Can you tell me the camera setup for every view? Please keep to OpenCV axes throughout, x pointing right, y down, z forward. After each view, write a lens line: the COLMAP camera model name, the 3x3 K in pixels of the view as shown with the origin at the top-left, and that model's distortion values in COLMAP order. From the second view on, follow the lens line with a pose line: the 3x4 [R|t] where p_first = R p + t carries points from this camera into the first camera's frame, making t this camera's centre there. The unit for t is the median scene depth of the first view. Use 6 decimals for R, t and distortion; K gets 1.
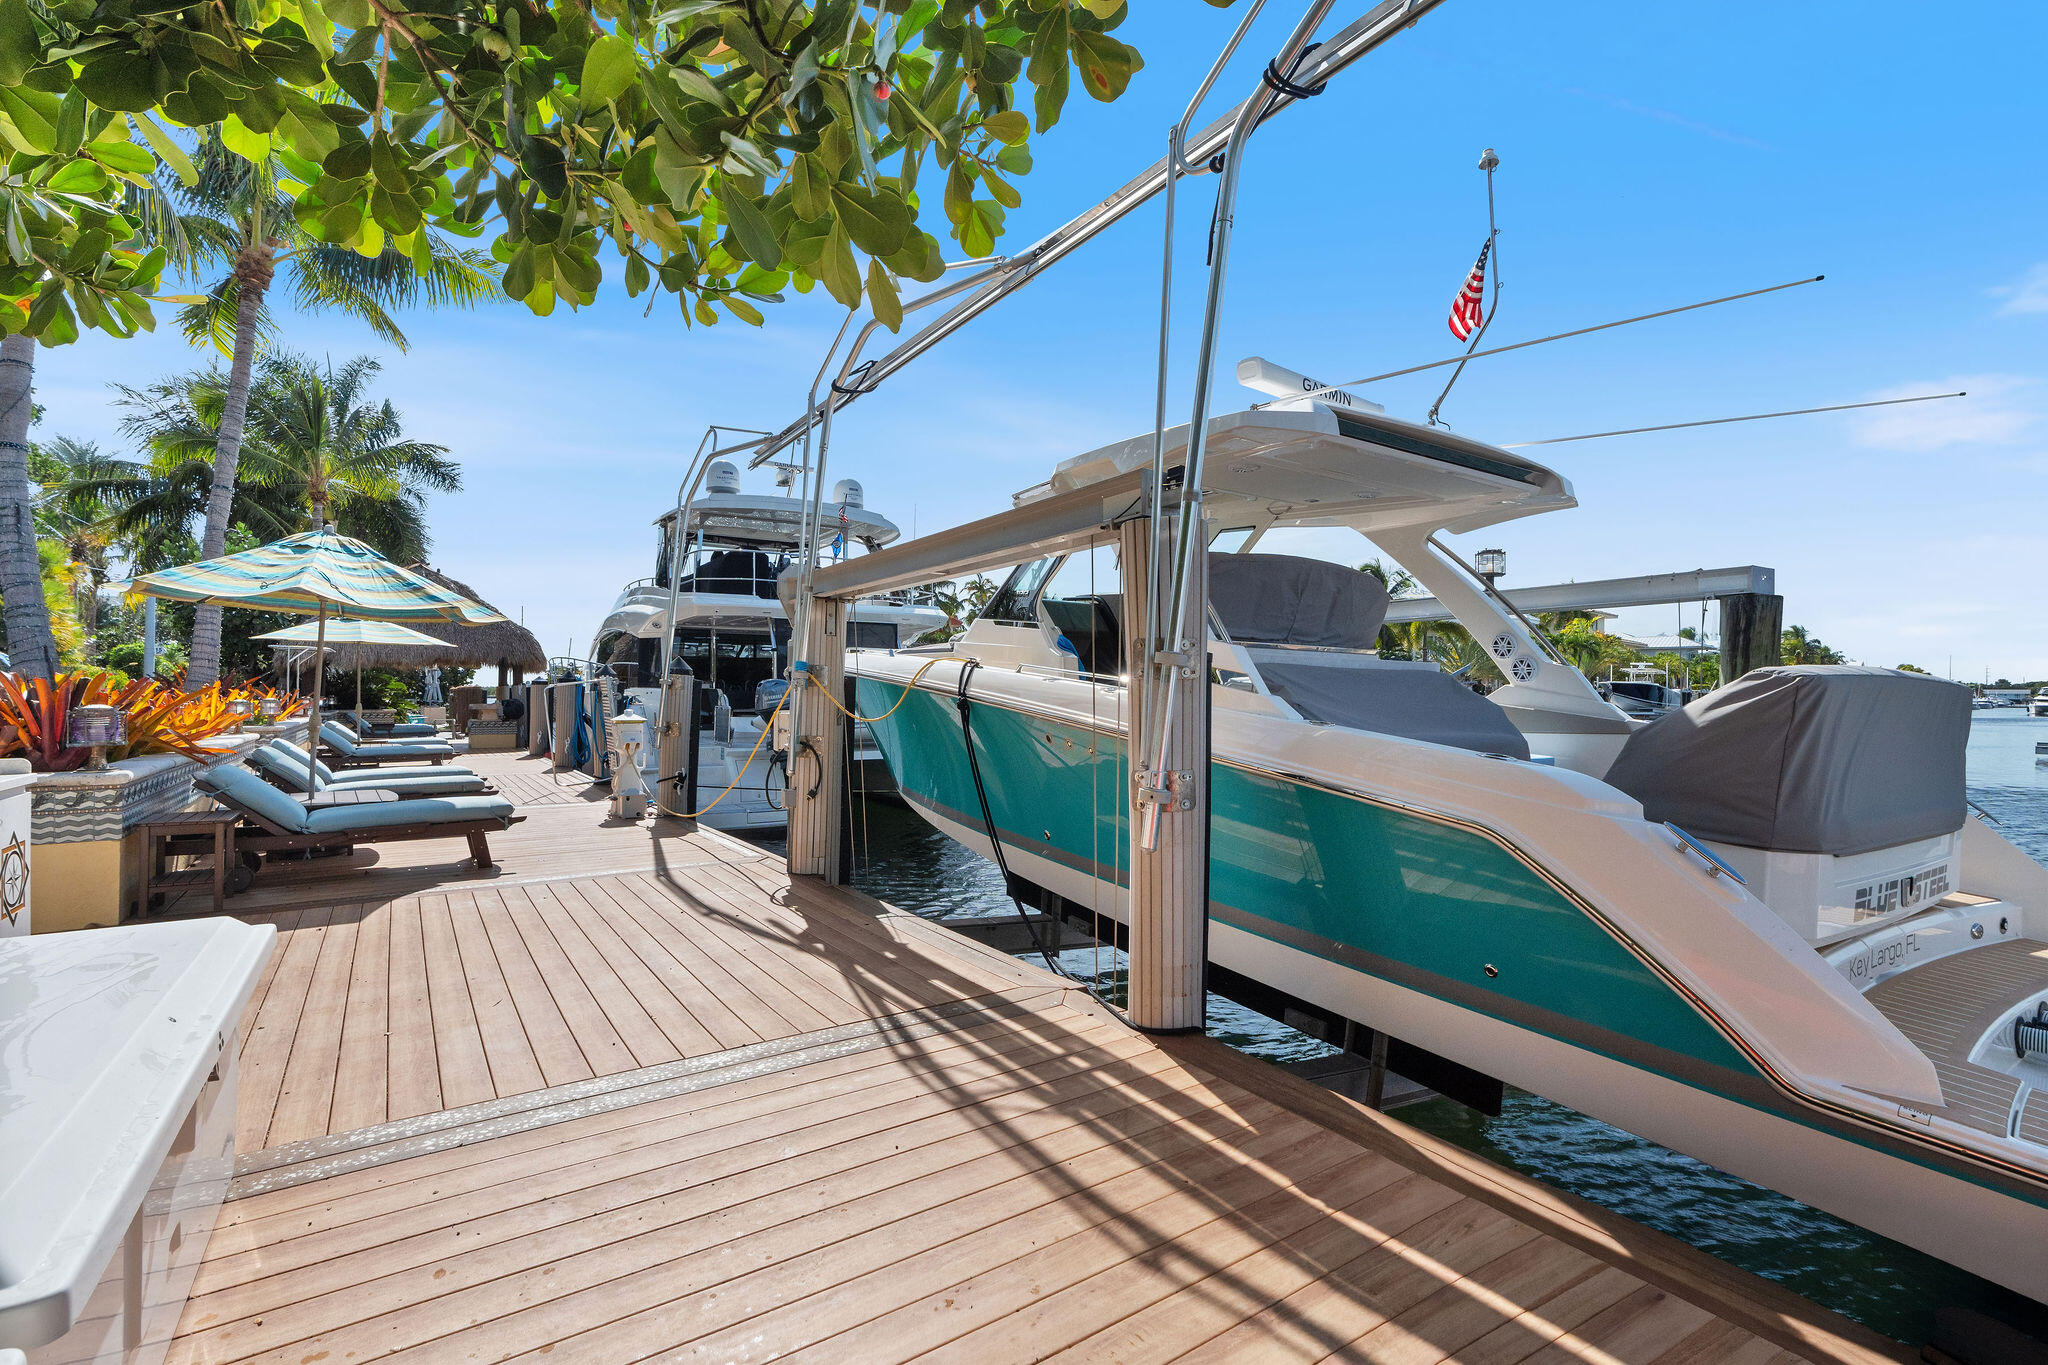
lens RADIAL K [[928.2, 0, 1029.9], [0, 928.2, 680.6], [0, 0, 1]] dist [-0.011063, 0.000657]
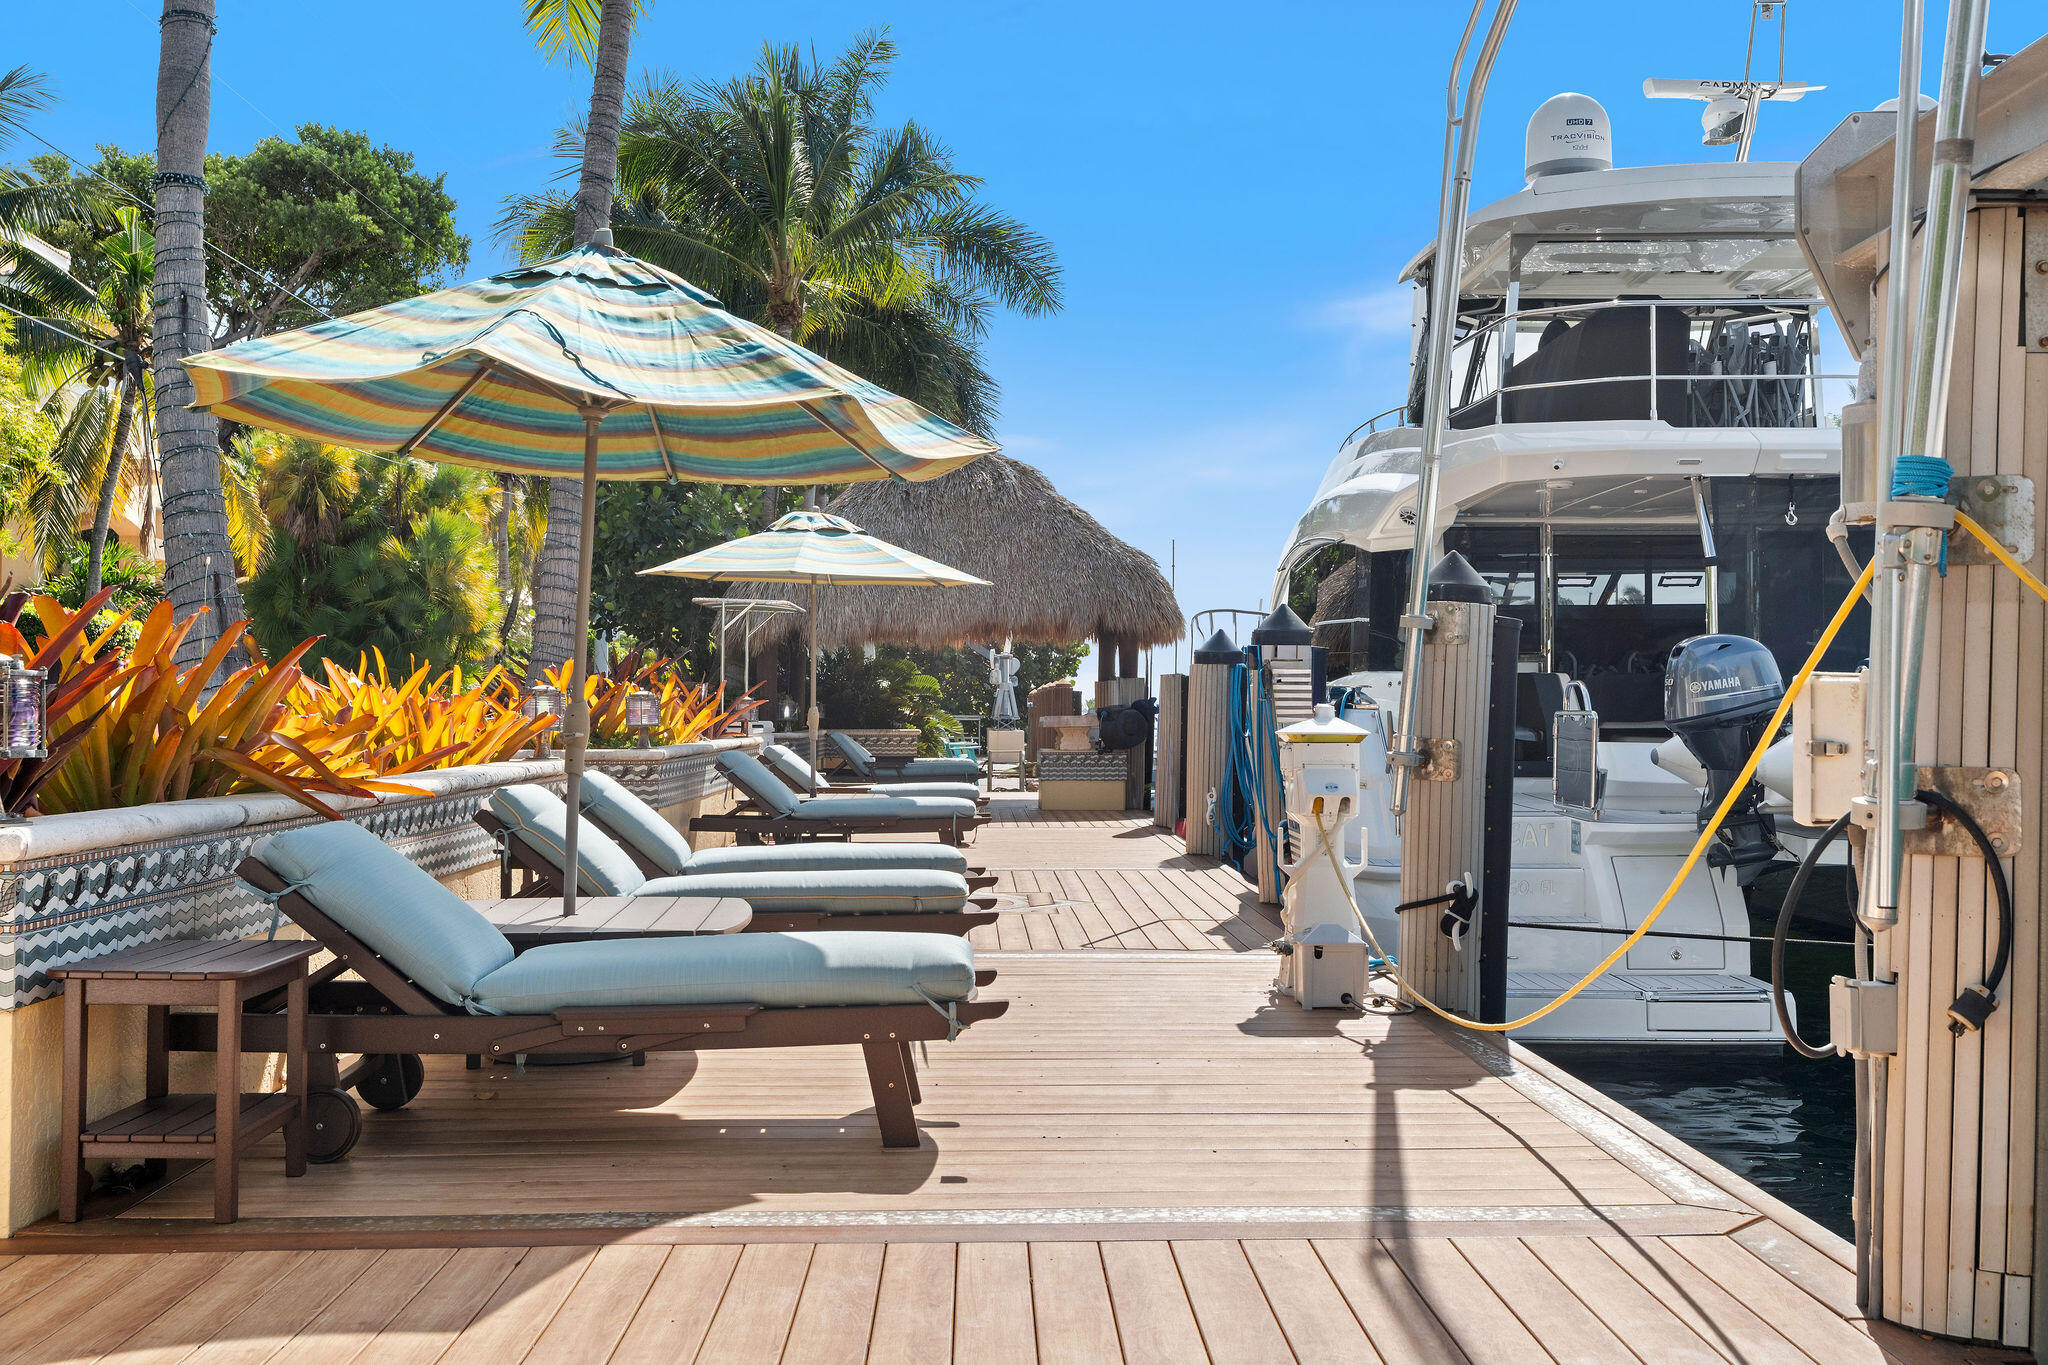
lens RADIAL K [[2052.9, 0, 1023.9], [0, 2052.9, 682.4], [0, 0, 1]] dist [0.053319, 0.000000]
pose [[0.838468, -0.008779, -0.544880, -0.072534], [0.008984, 0.999957, -0.002286, 0.018071], [0.544877, -0.002978, 0.838511, 0.205164]]
